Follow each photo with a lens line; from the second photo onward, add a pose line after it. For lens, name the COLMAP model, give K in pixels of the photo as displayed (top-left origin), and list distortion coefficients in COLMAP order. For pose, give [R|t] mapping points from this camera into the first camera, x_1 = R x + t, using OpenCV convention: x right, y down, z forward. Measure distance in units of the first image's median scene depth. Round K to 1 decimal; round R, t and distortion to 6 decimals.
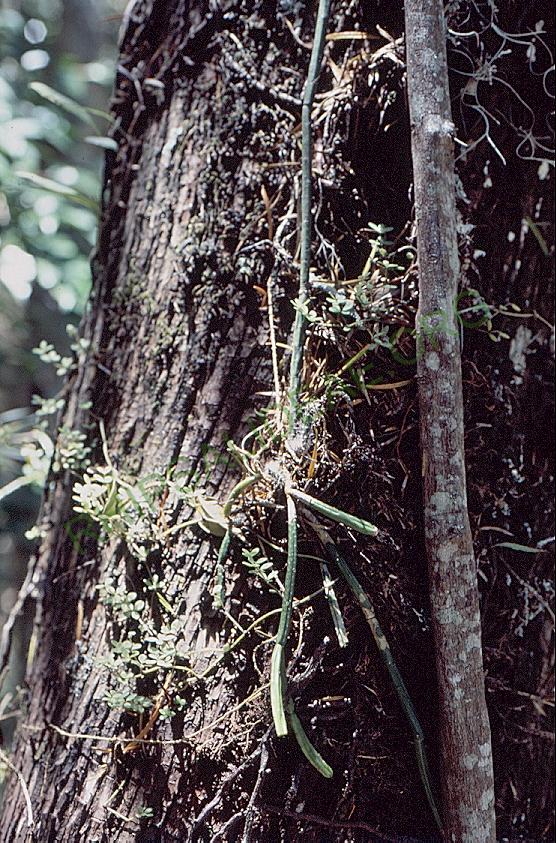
lens RADIAL K [[876.7, 0, 278.0], [0, 876.7, 421.5], [0, 0, 1]] dist [0.017124, 0.012535]
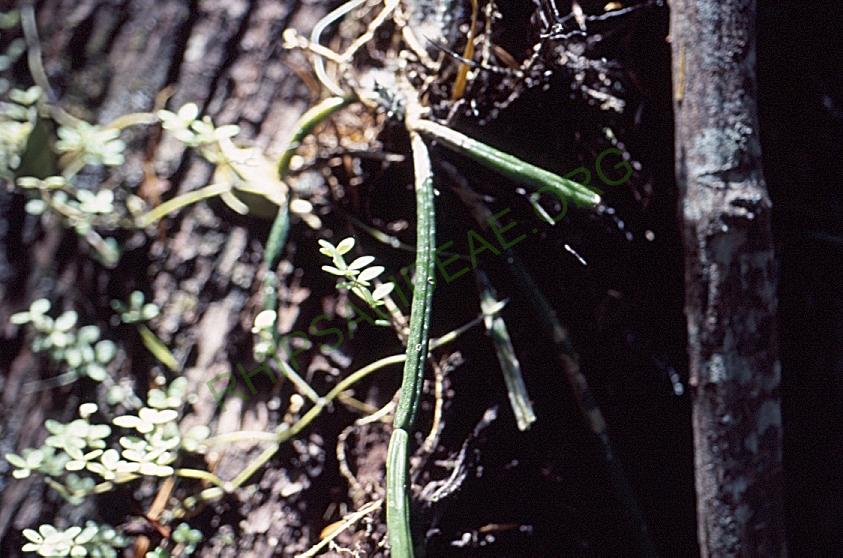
lens RADIAL K [[876.7, 0, 421.8], [0, 876.7, 250.1], [0, 0, 1]] dist [0.017124, 0.012535]
pose [[0.984141, 0.007457, 0.177231, -0.070173], [-0.026678, 0.993974, 0.106319, 0.095178], [-0.175370, -0.109361, 0.978410, 0.494638]]
